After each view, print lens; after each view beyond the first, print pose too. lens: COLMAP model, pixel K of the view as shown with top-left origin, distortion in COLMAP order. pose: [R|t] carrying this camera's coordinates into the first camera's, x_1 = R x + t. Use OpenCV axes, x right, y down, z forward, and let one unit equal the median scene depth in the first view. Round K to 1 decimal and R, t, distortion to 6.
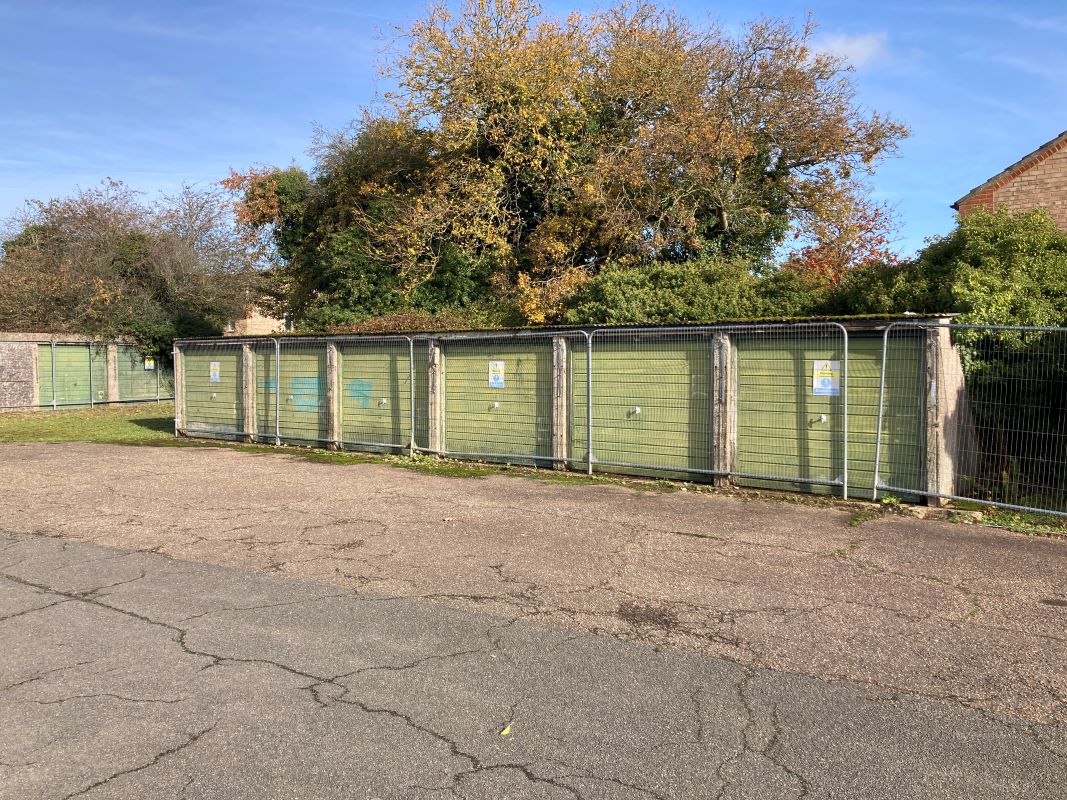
lens RADIAL K [[939.3, 0, 506.1], [0, 939.3, 380.9], [0, 0, 1]] dist [0.105126, 0.001360]
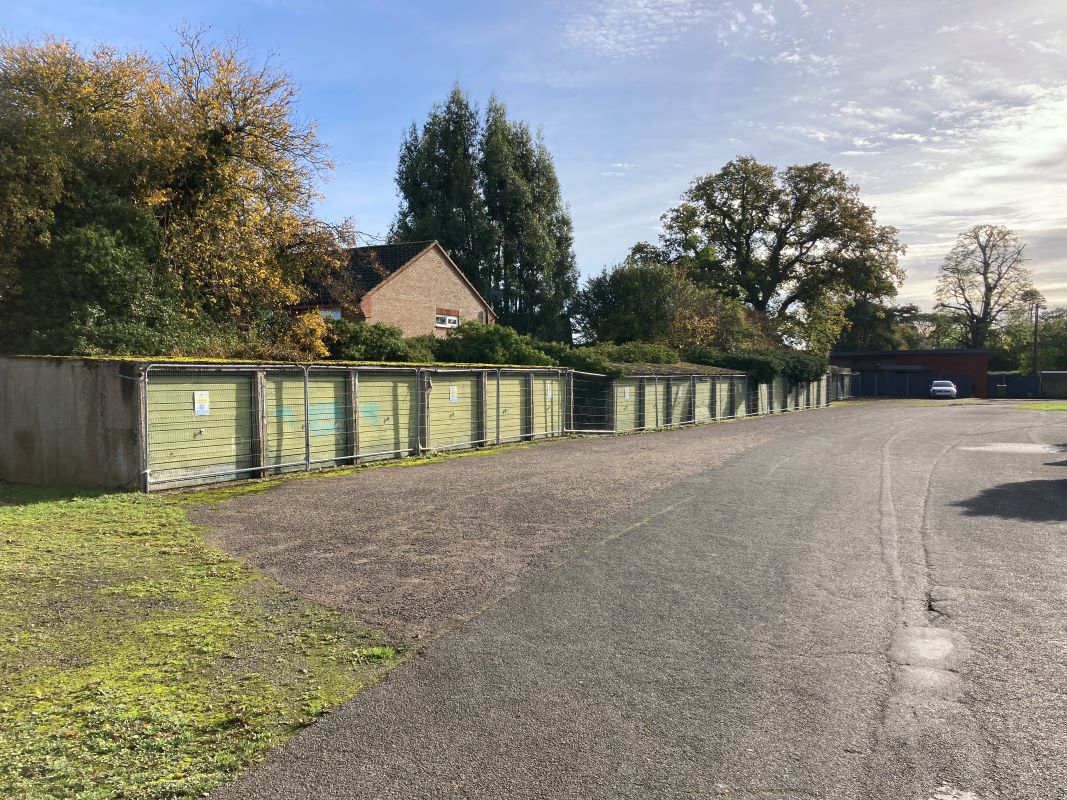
lens RADIAL K [[863.3, 0, 533.5], [0, 863.3, 400.0], [0, 0, 1]] dist [0.119009, -0.205054]
pose [[-0.183267, -0.015829, 0.982936, -1.351460], [0.036201, 0.999084, 0.022838, -0.023740], [-0.982396, 0.039769, -0.182526, 1.041089]]
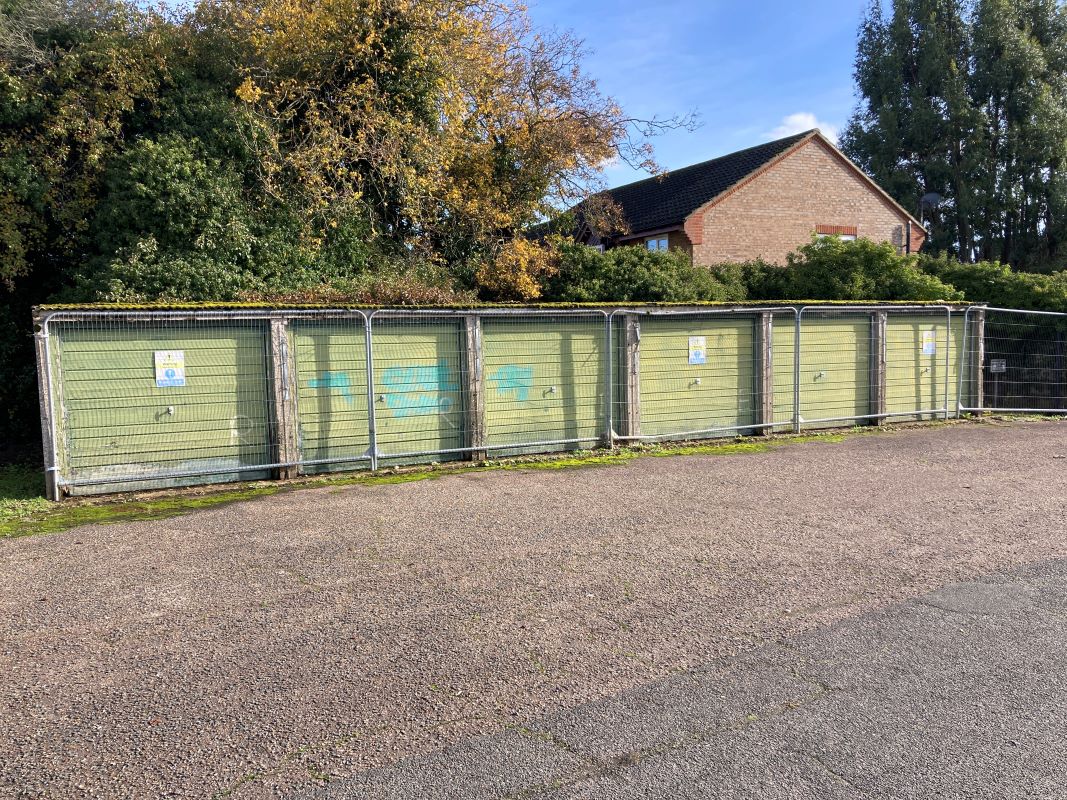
lens RADIAL K [[872.0, 0, 533.5], [0, 872.0, 400.0], [0, 0, 1]] dist [0.028254, -0.015258]
pose [[0.402108, -0.070394, 0.912882, -0.846746], [0.043876, 0.997376, 0.057583, -0.014140], [-0.914540, 0.016899, 0.404142, 0.722909]]
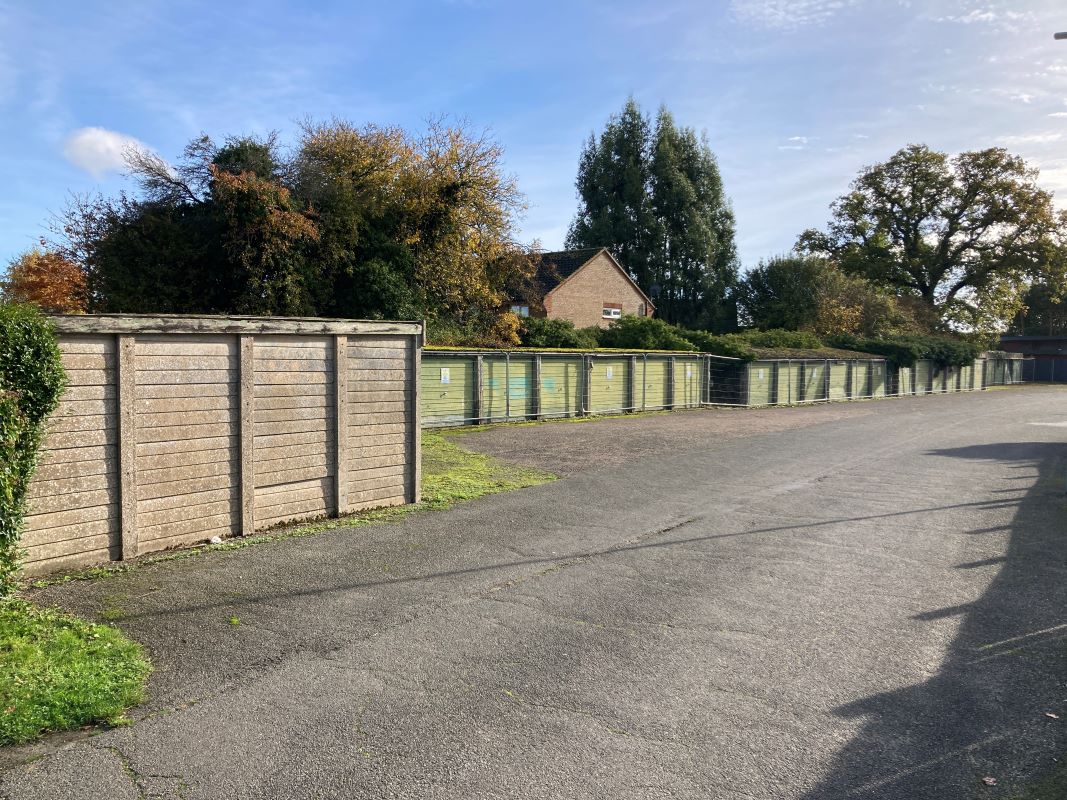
lens RADIAL K [[862.6, 0, 521.8], [0, 862.6, 397.5], [0, 0, 1]] dist [0.104349, -0.126100]
pose [[0.034123, -0.038366, 0.998681, -1.824719], [0.023261, 0.999023, 0.037585, -0.026692], [-0.999147, 0.021948, 0.034982, 1.039360]]
